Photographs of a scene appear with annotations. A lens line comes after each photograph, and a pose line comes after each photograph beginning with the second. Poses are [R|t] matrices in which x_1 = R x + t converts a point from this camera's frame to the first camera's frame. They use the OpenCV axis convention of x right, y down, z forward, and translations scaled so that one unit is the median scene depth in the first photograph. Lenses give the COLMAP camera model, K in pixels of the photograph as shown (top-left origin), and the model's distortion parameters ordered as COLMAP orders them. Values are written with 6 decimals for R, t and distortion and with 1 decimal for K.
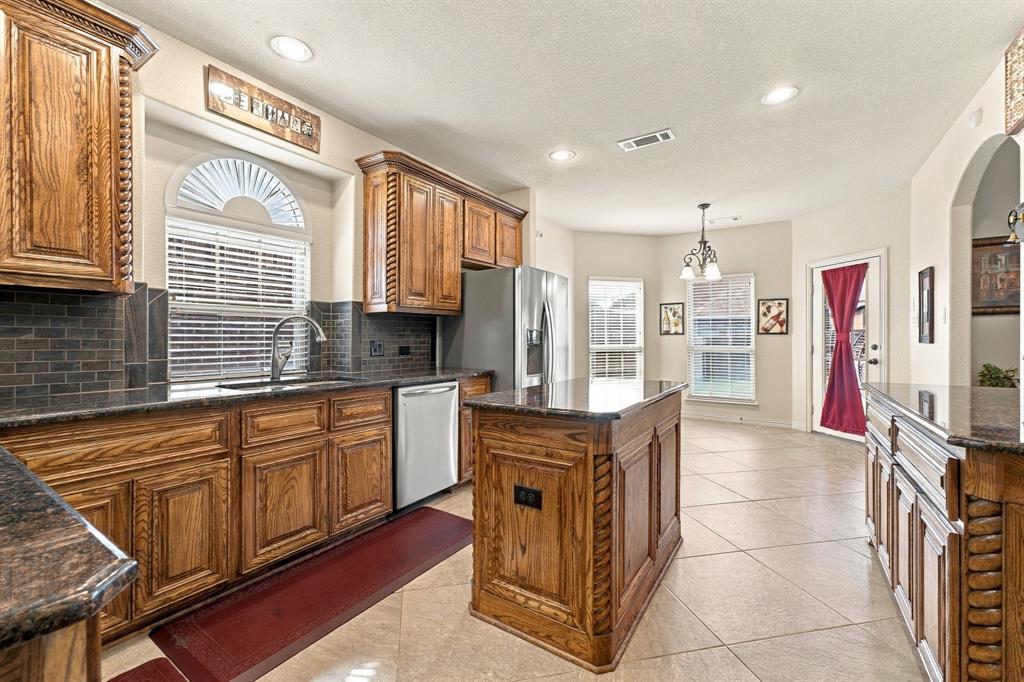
lens RADIAL K [[414.3, 0, 508.7], [0, 414.3, 339.1], [0, 0, 1]] dist [-0.009801, 0.008947]
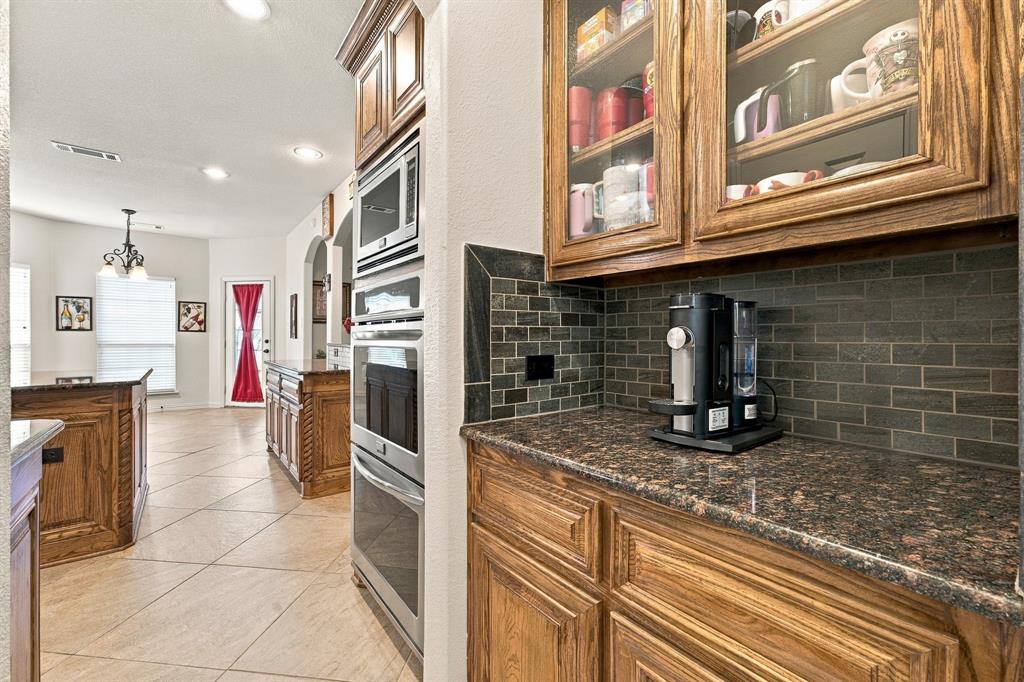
lens RADIAL K [[414.3, 0, 508.7], [0, 414.3, 339.1], [0, 0, 1]] dist [-0.009801, 0.008947]
pose [[0.300613, -0.005341, 0.953731, -0.259809], [-0.000817, 0.999983, 0.005858, 0.002145], [-0.953746, -0.002540, 0.300604, -0.264643]]
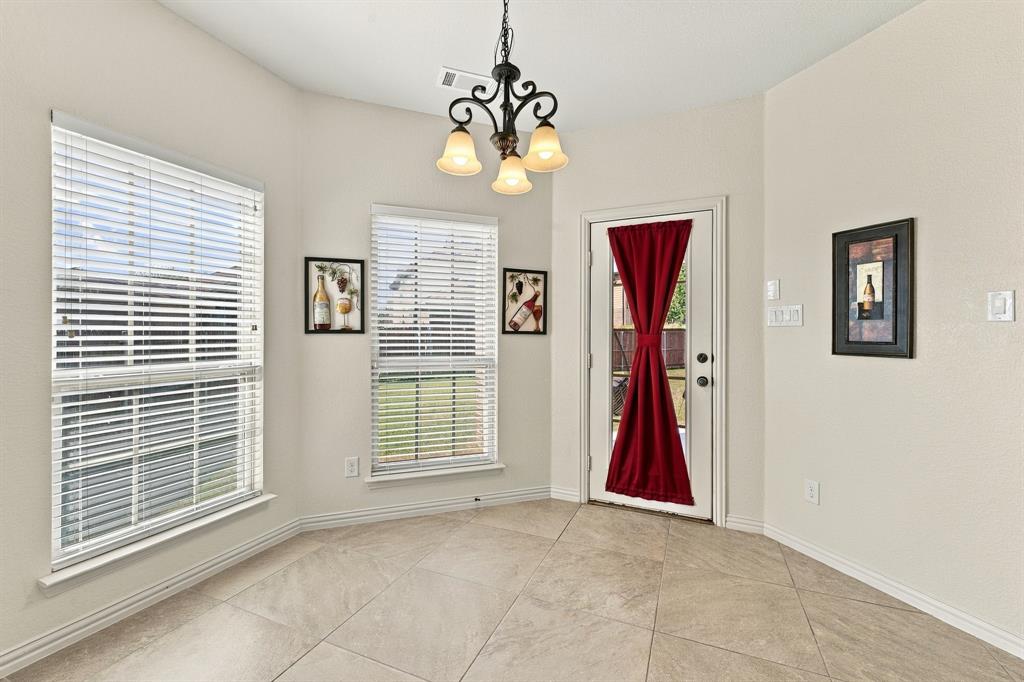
lens RADIAL K [[438.6, 0, 510.5], [0, 438.6, 334.7], [0, 0, 1]] dist [-0.010009, 0.000185]
pose [[0.565150, -0.001127, 0.824988, 0.172047], [-0.001776, 0.999995, 0.002582, -0.014726], [-0.824986, -0.002924, 0.565145, 0.803769]]
